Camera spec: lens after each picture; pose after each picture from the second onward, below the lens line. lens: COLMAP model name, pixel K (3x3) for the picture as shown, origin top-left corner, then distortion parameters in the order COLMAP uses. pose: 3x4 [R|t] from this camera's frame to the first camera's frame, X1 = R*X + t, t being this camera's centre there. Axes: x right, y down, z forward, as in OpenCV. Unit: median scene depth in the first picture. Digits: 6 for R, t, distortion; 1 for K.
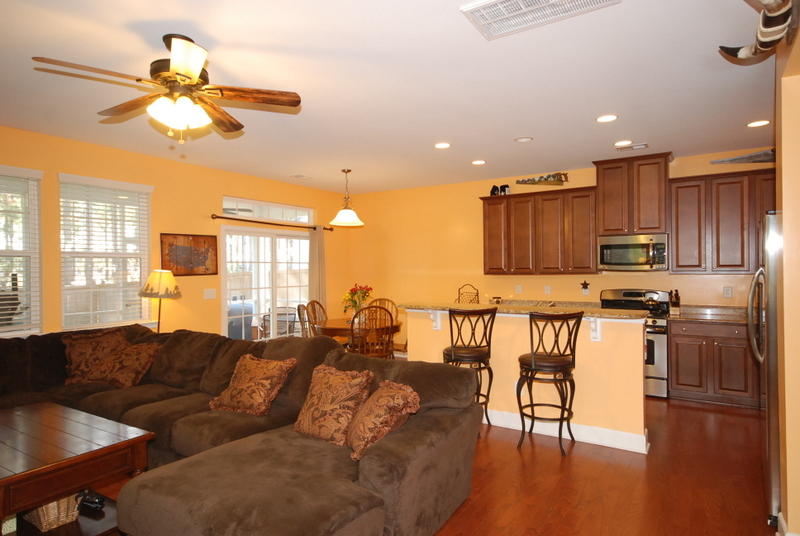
lens RADIAL K [[484.6, 0, 399.6], [0, 484.6, 266.2], [0, 0, 1]] dist [0.027171, 0.011930]
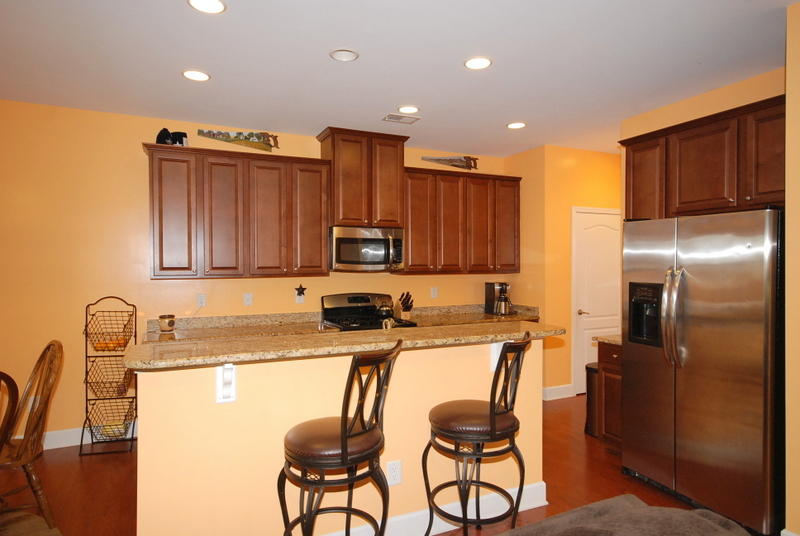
lens RADIAL K [[484.6, 0, 398.7], [0, 484.6, 270.7], [0, 0, 1]] dist [0.027171, 0.011930]
pose [[0.536811, -0.002358, 0.843699, -0.170361], [-0.004569, 0.999973, 0.005701, 0.003577], [-0.843690, -0.006915, 0.536786, 0.469059]]
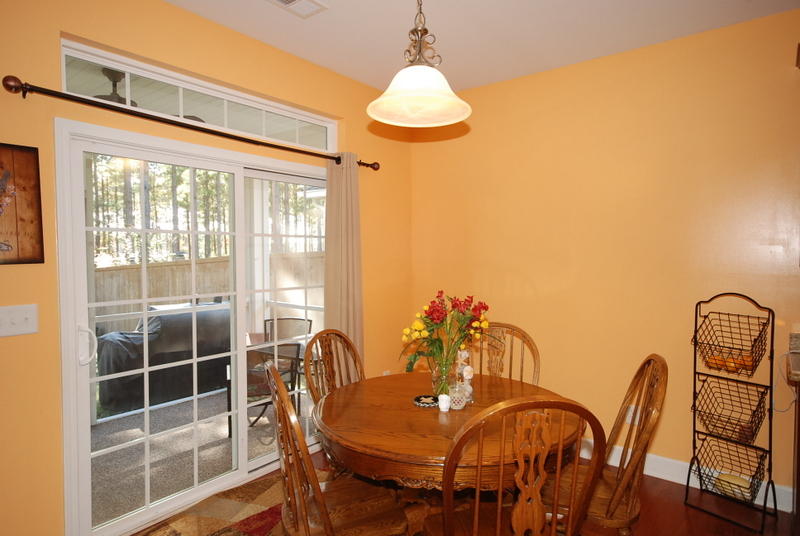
lens RADIAL K [[484.6, 0, 402.8], [0, 484.6, 273.4], [0, 0, 1]] dist [0.027171, 0.011930]
pose [[0.995881, 0.010870, -0.090014, -0.088026], [-0.006741, 0.998916, 0.046051, 0.006986], [0.090417, -0.045254, 0.994875, 0.661807]]
